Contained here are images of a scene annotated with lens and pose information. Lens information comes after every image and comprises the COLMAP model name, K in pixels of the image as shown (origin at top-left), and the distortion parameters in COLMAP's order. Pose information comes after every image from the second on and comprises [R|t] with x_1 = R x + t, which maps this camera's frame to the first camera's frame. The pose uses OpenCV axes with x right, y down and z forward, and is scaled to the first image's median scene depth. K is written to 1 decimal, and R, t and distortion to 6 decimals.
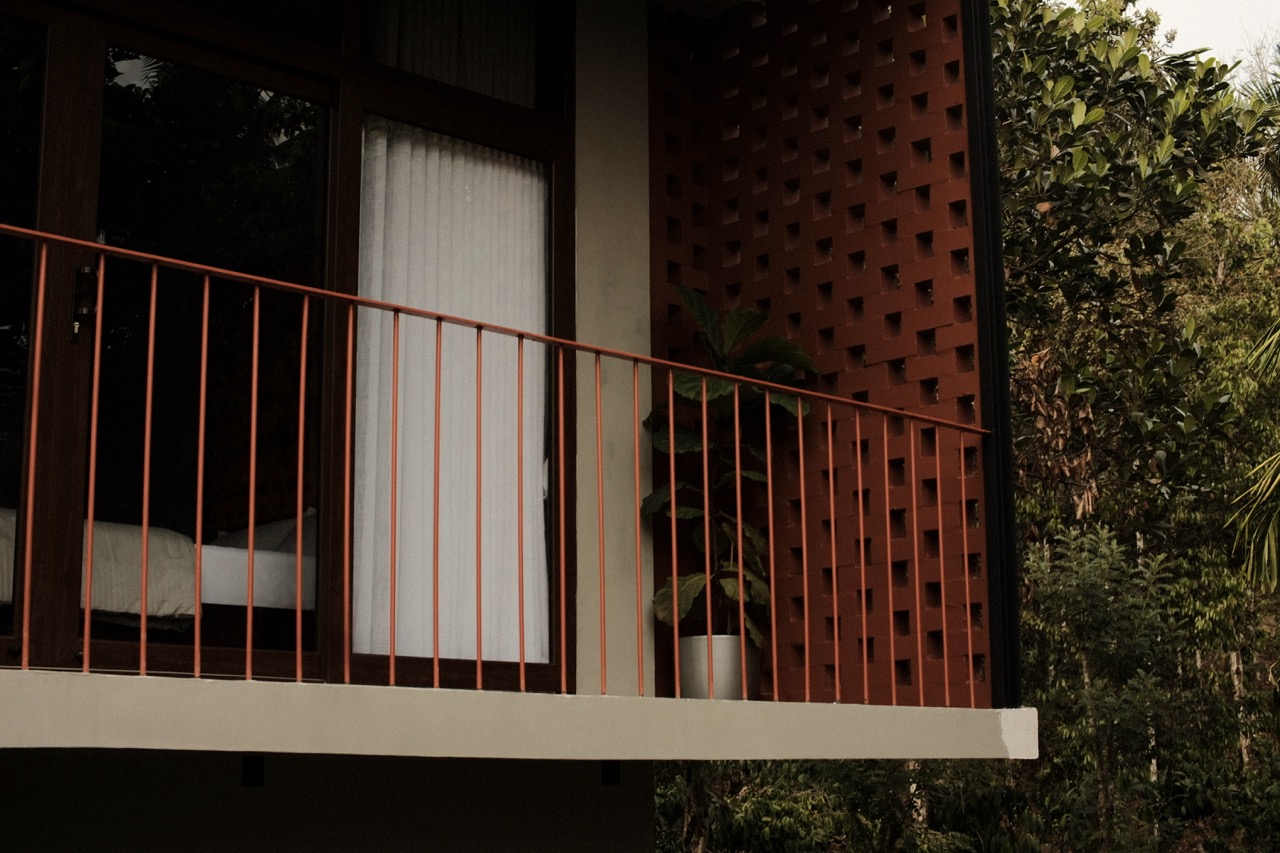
lens RADIAL K [[1914.3, 0, 623.8], [0, 1914.3, 407.7], [0, 0, 1]] dist [-0.229070, 0.787662]
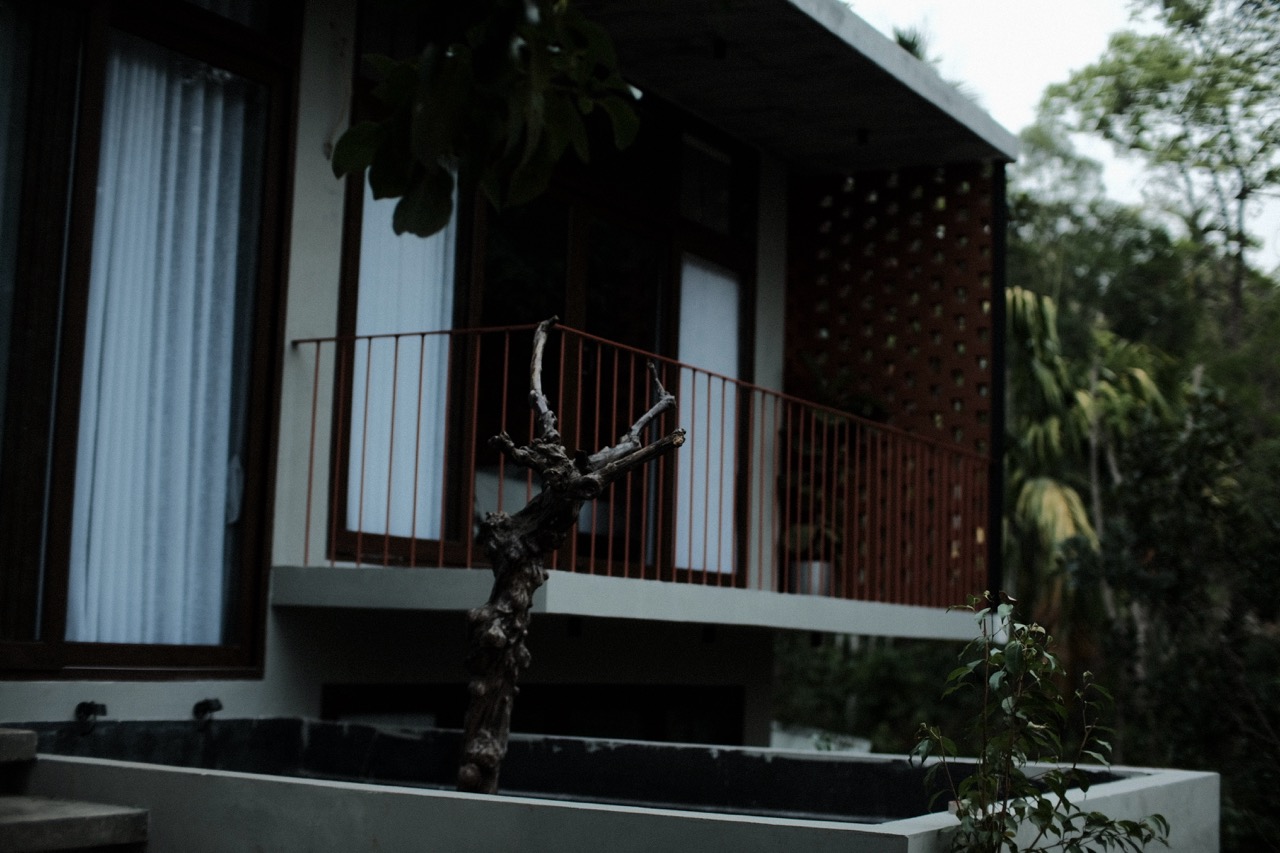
lens RADIAL K [[1914.3, 0, 623.8], [0, 1914.3, 407.7], [0, 0, 1]] dist [-0.229070, 0.787662]
pose [[0.960186, 0.070436, 0.270337, -0.603724], [-0.091395, 0.993643, 0.065727, -0.117163], [-0.263989, -0.087817, 0.960519, -0.611304]]
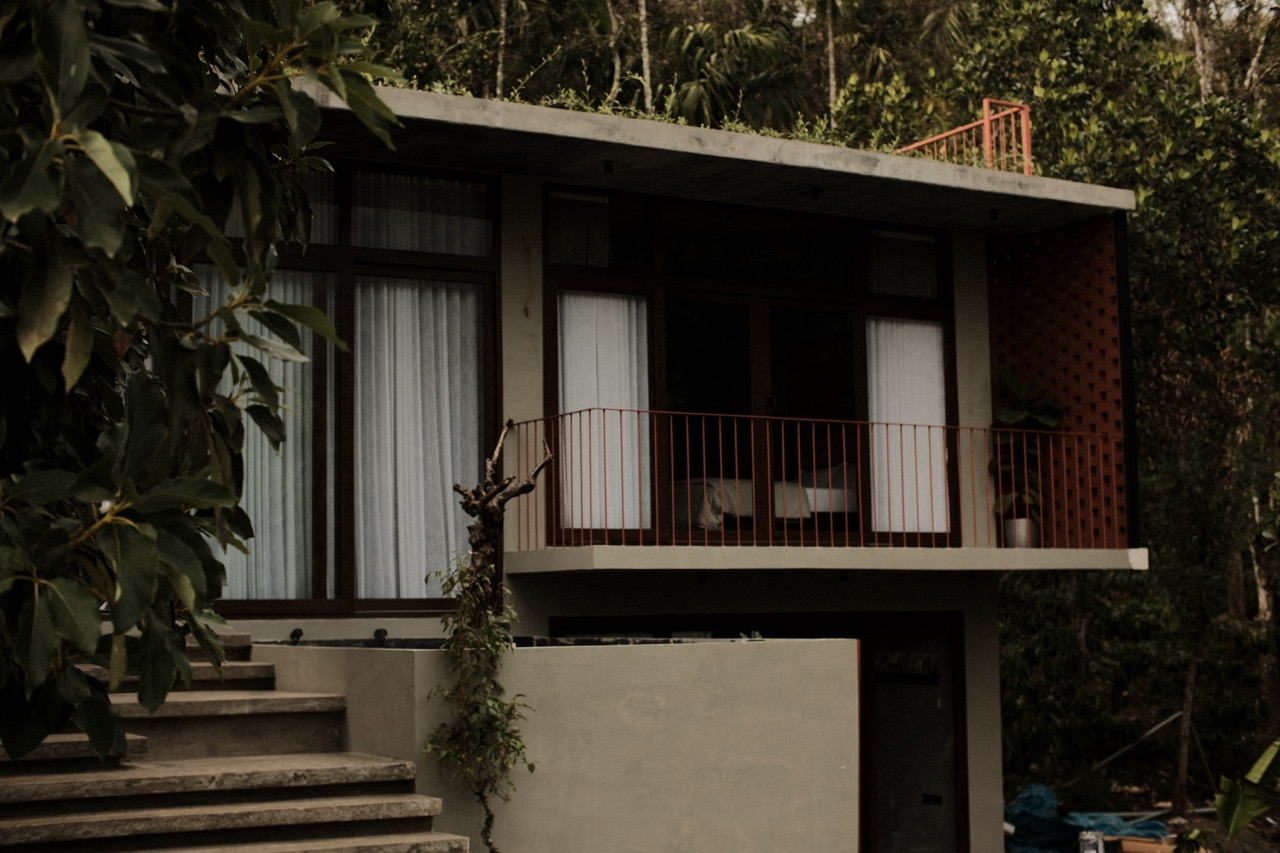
lens RADIAL K [[1914.3, 0, 623.8], [0, 1914.3, 407.7], [0, 0, 1]] dist [-0.229070, 0.787662]
pose [[0.972958, -0.033152, -0.228591, 0.113730], [0.054064, 0.994841, 0.085836, -0.253256], [0.224566, -0.095874, 0.969731, -1.420405]]
